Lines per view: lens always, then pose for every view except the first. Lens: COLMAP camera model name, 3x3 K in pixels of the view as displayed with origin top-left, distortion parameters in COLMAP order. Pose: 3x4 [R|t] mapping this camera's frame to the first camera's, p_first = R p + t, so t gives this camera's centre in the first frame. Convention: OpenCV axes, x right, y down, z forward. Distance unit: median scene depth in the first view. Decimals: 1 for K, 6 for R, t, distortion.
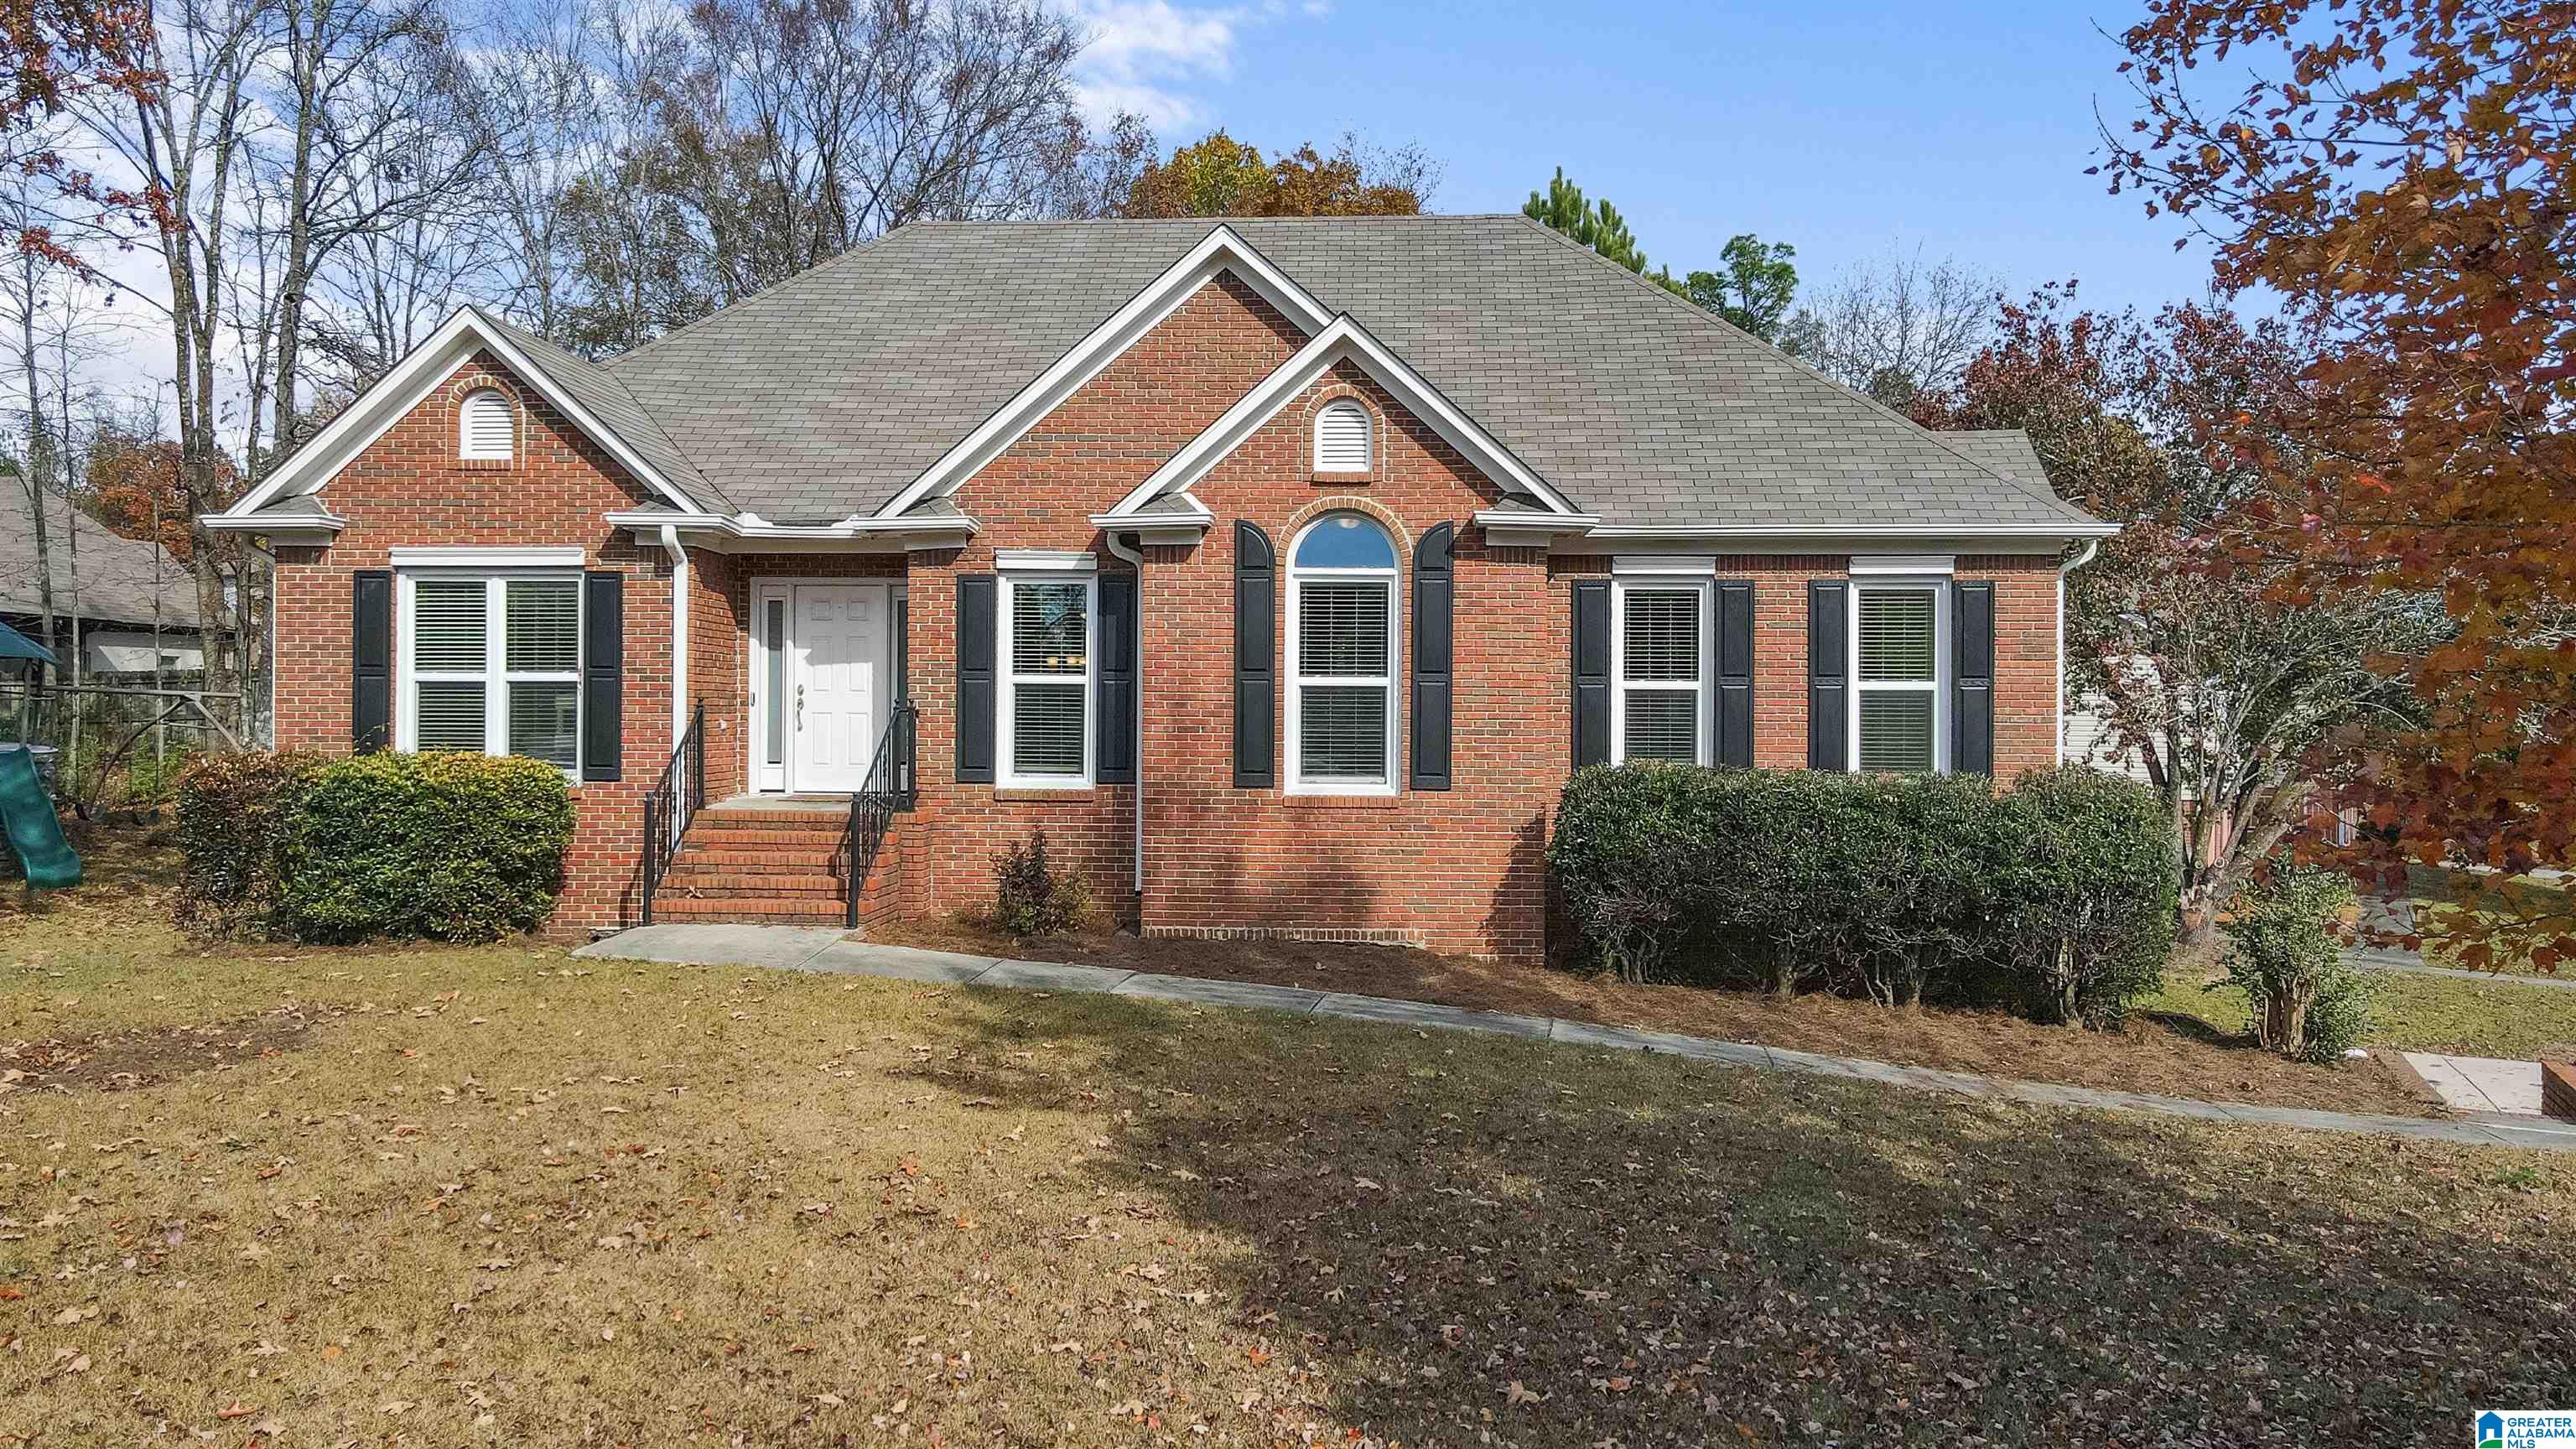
lens RADIAL K [[1884.2, 0, 1288.4], [0, 1884.2, 720.9], [0, 0, 1]] dist [0.000519, 0.023883]
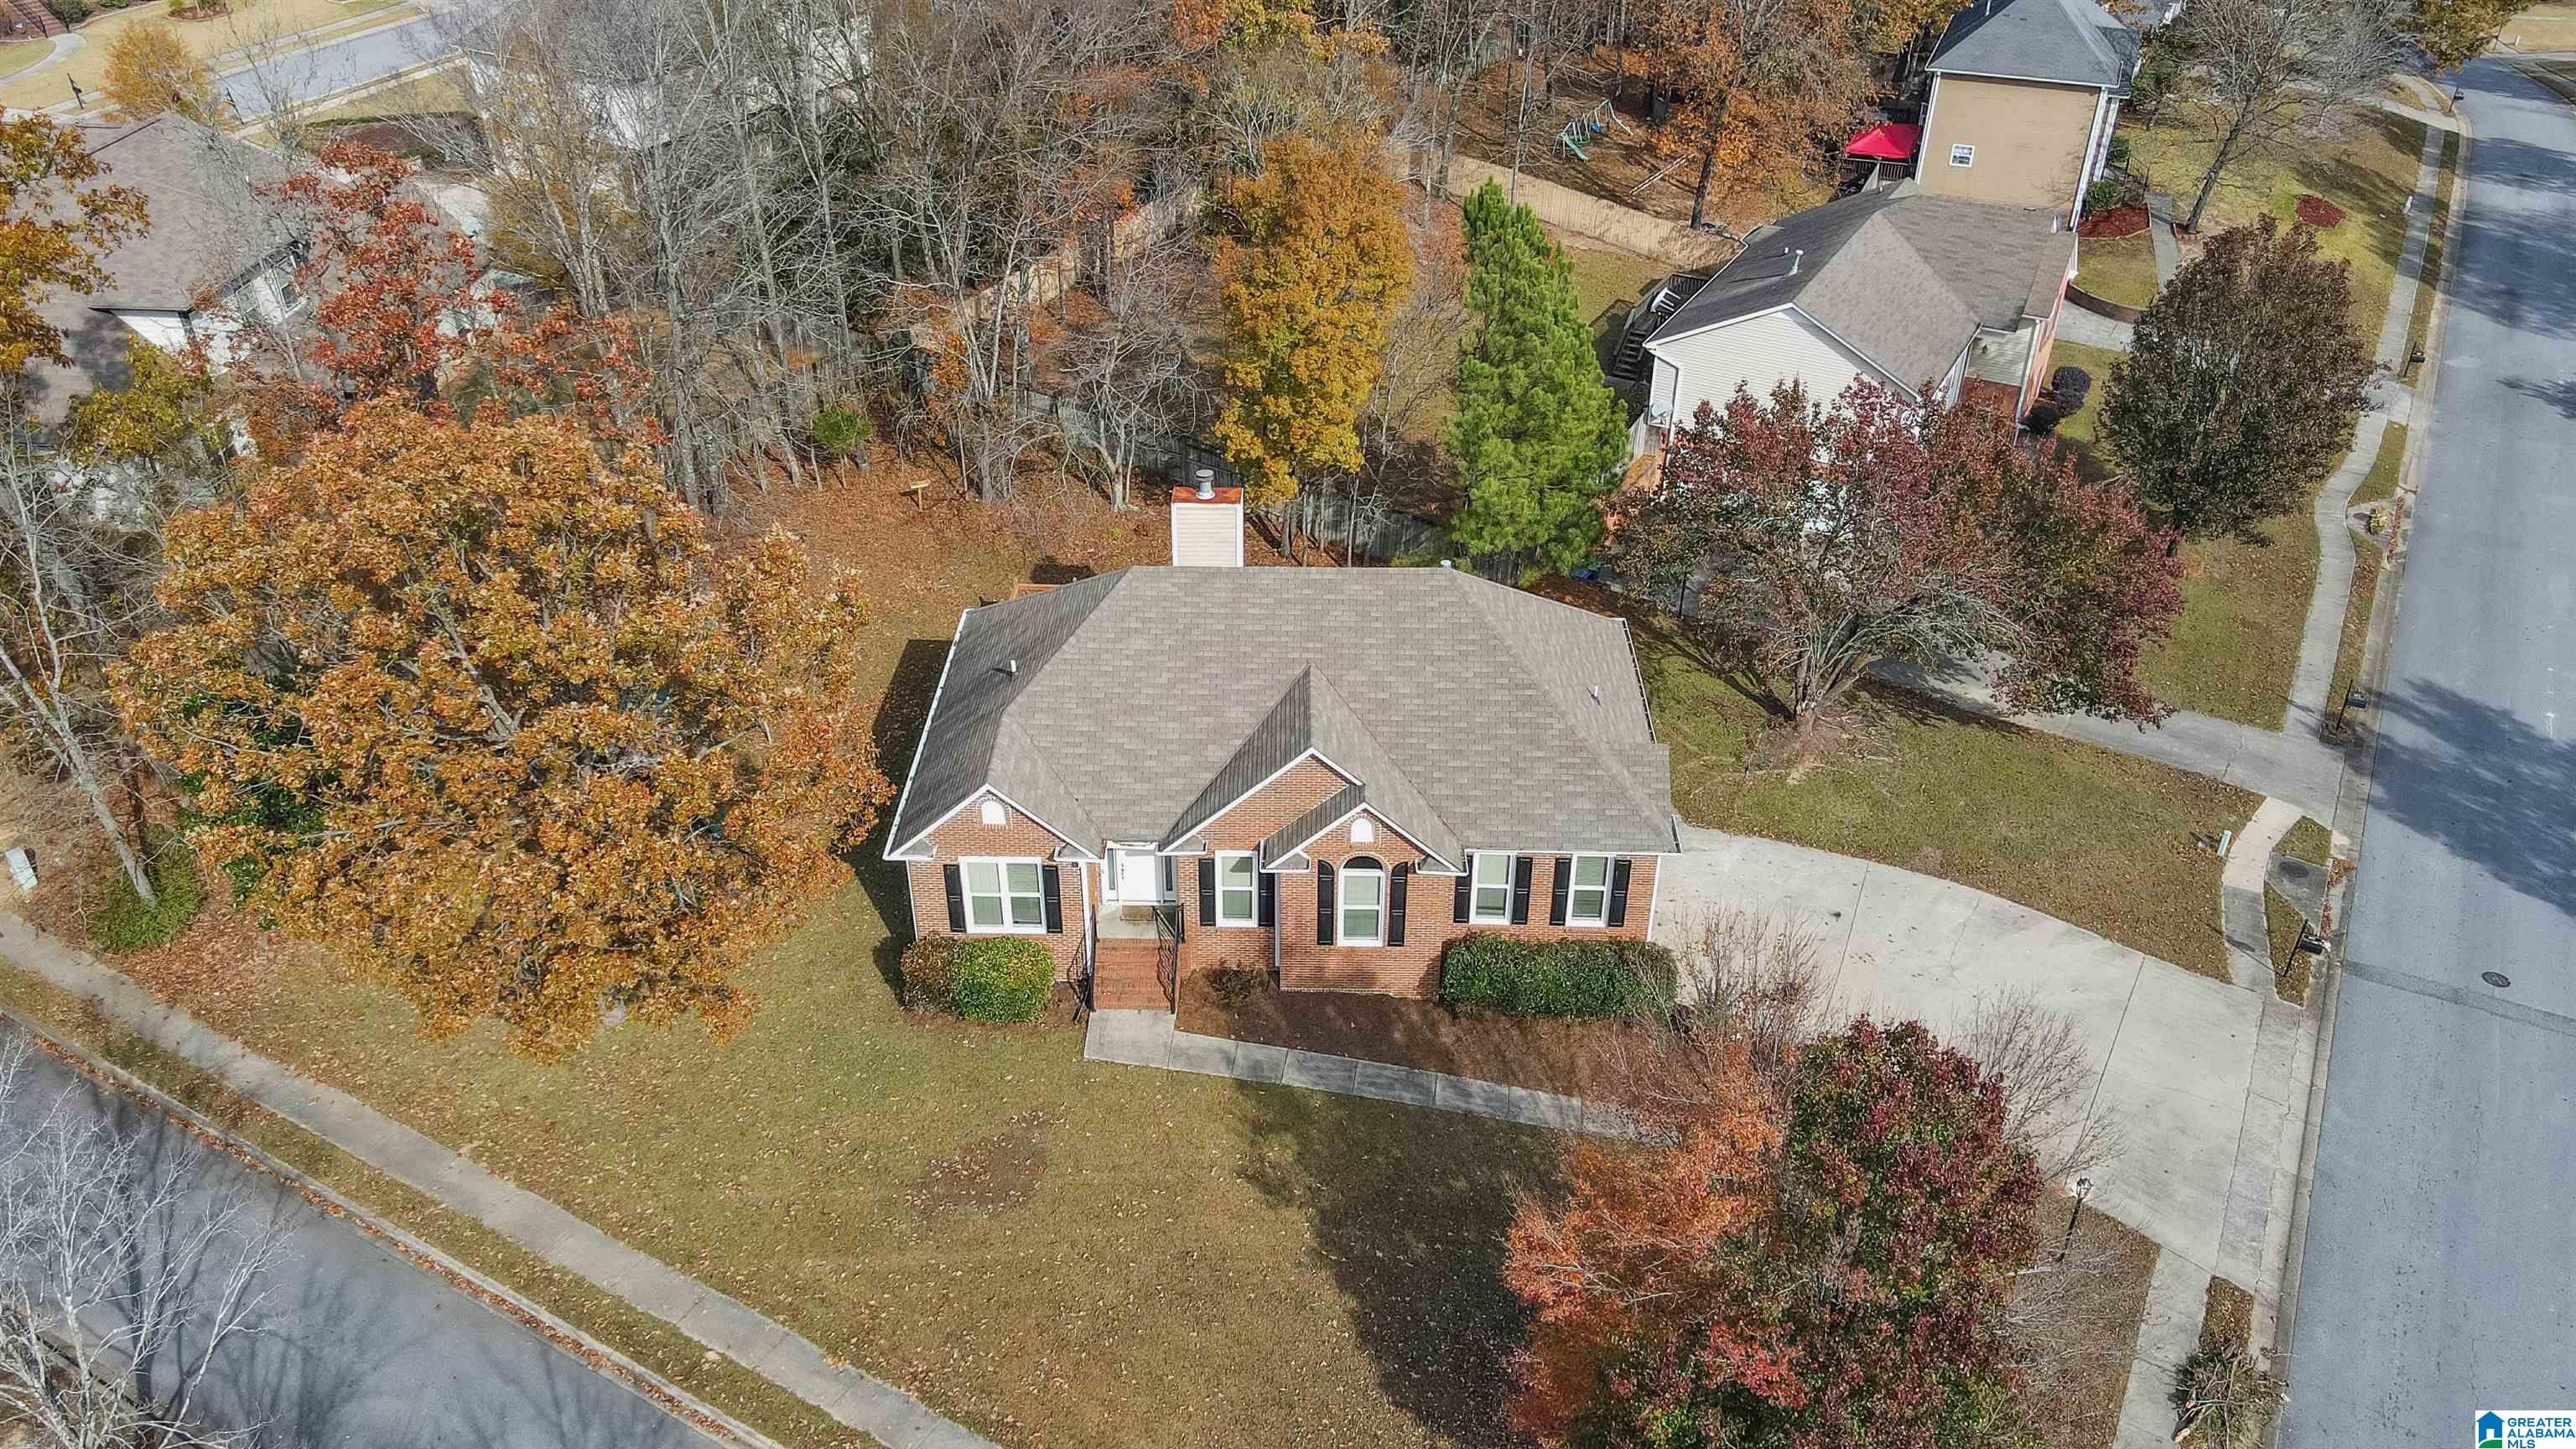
lens RADIAL K [[1884.2, 0, 1286.3], [0, 1884.2, 727.3], [0, 0, 1]] dist [0.000519, 0.023883]
pose [[0.999483, -0.021295, 0.024108, -0.121011], [0.004652, 0.837286, 0.546745, -1.529786], [-0.031828, -0.546350, 0.836952, -0.904447]]
